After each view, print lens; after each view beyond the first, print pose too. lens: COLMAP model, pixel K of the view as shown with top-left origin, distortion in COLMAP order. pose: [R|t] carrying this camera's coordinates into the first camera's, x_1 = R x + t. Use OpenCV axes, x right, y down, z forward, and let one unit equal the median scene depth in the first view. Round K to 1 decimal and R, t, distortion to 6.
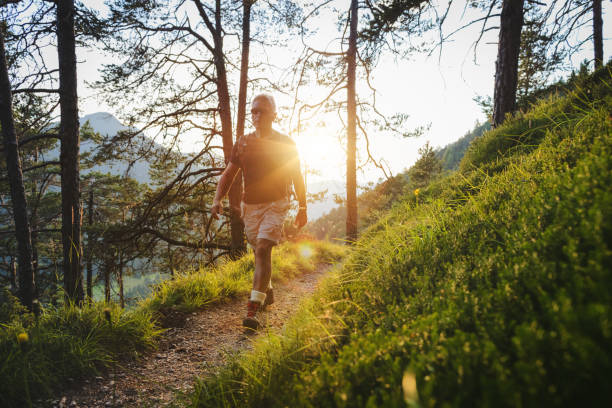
lens RADIAL K [[411.7, 0, 306.0], [0, 411.7, 204.0], [0, 0, 1]] dist [0.002886, -0.001841]
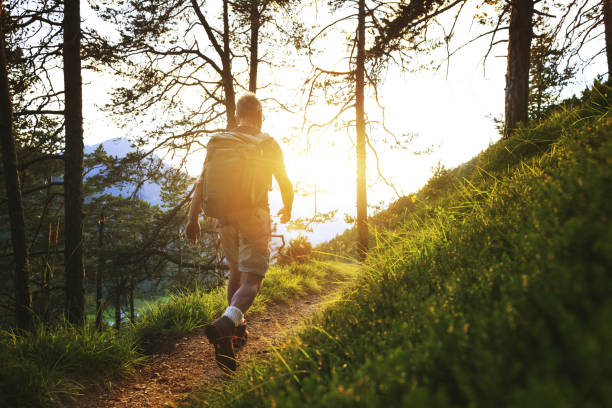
lens RADIAL K [[411.7, 0, 306.0], [0, 411.7, 204.0], [0, 0, 1]] dist [0.002886, -0.001841]
pose [[0.999427, -0.012606, -0.031407, 0.008891], [0.010987, 0.998627, -0.051227, 0.003257], [0.032009, 0.050853, 0.998193, 0.015630]]
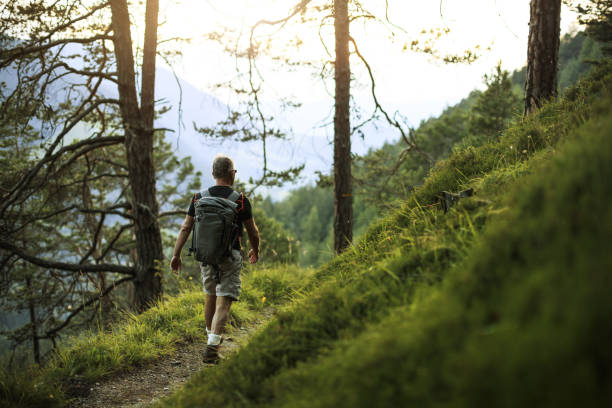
lens RADIAL K [[878.3, 0, 306.0], [0, 878.3, 204.0], [0, 0, 1]] dist [-0.096388, -0.026715]
pose [[0.999919, -0.007765, 0.010072, 0.051528], [0.007096, 0.997868, 0.064880, -0.072200], [-0.010555, -0.064803, 0.997842, -0.258622]]
